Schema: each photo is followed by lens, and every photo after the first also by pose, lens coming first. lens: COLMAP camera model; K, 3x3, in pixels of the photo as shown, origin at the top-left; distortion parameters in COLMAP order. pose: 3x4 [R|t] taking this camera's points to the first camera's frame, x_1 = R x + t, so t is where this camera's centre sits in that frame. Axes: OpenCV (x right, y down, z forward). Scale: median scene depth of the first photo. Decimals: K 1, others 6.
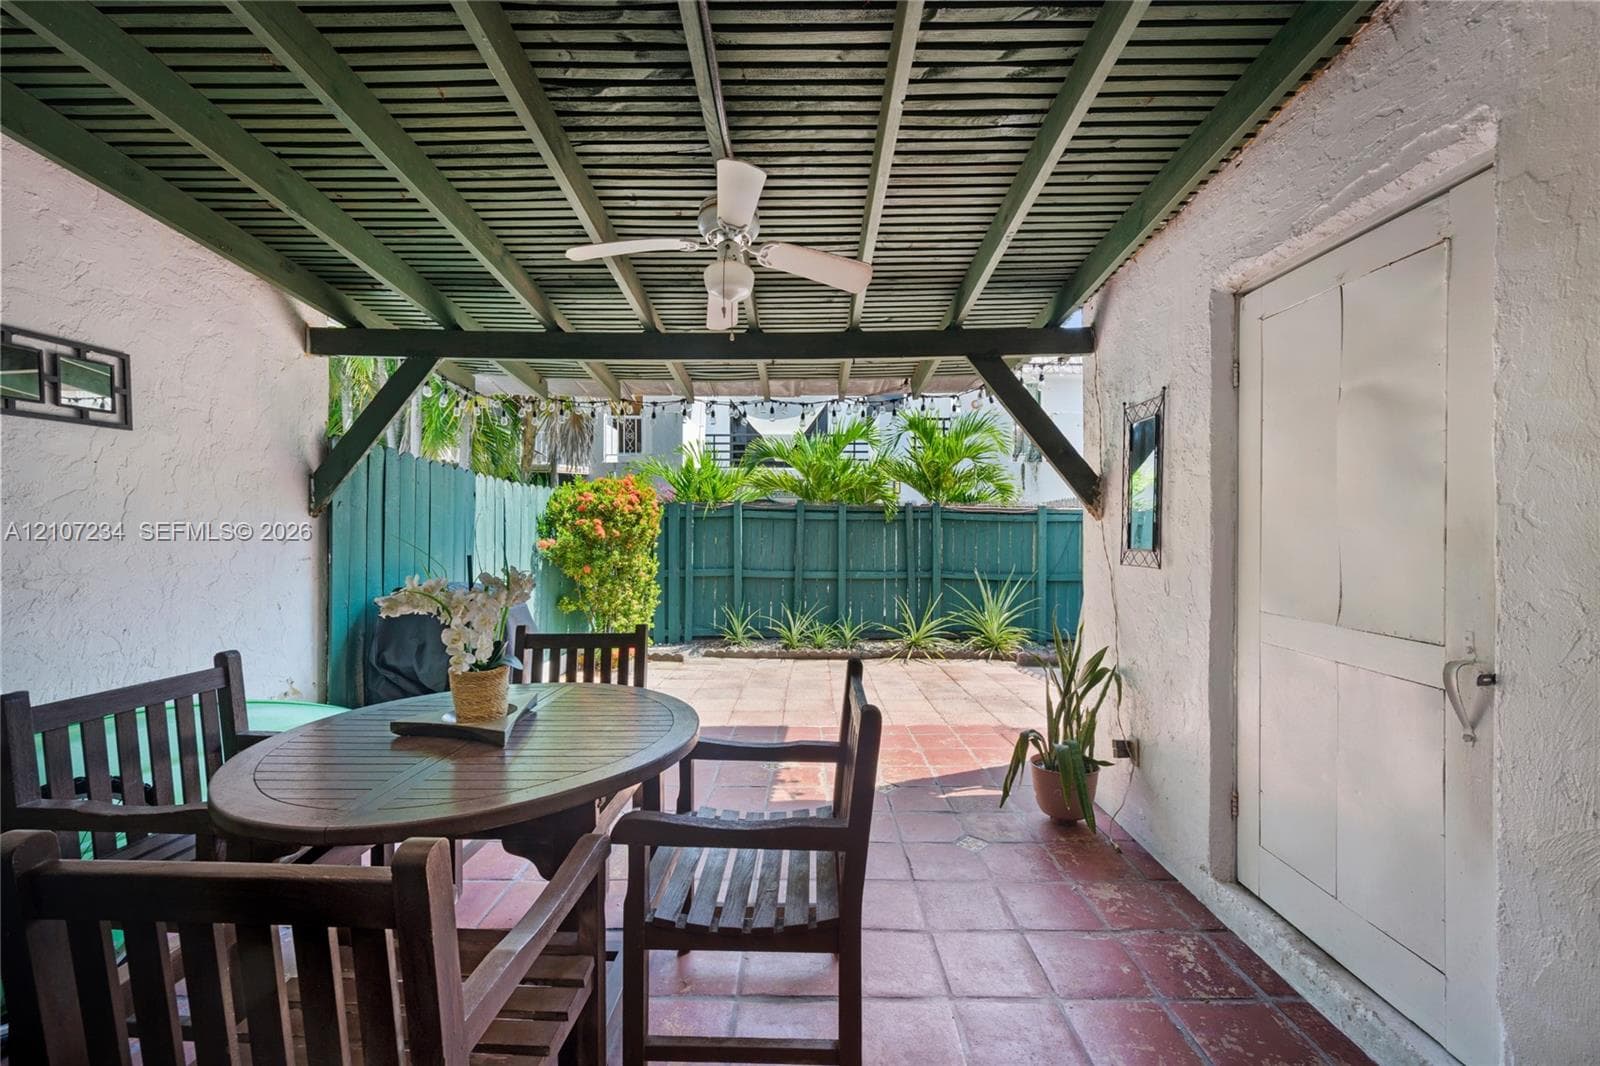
lens RADIAL K [[629.2, 0, 799.3], [0, 629.2, 530.7], [0, 0, 1]] dist [0.001173, 0.000078]
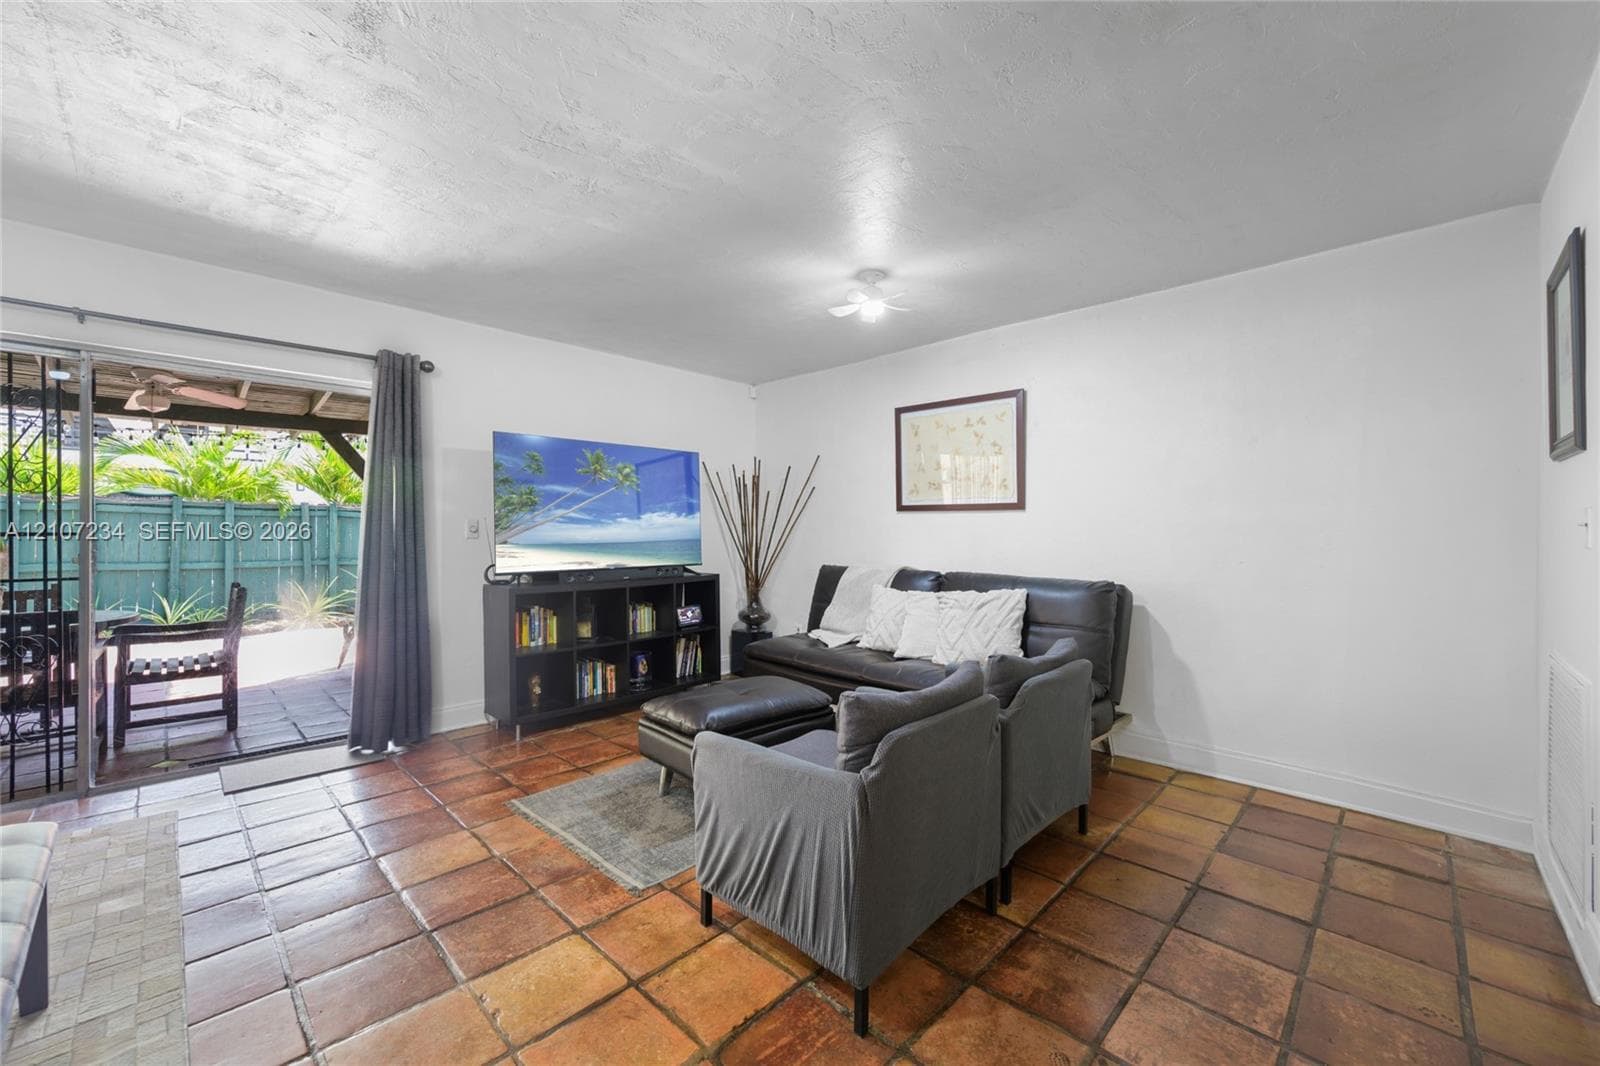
lens RADIAL K [[629.2, 0, 801.2], [0, 629.2, 528.5], [0, 0, 1]] dist [0.001173, 0.000078]
pose [[0.691945, 0.002294, 0.721947, -0.036812], [0.000033, 0.999995, -0.003209, 0.008514], [-0.721951, 0.002244, 0.691941, -0.505756]]
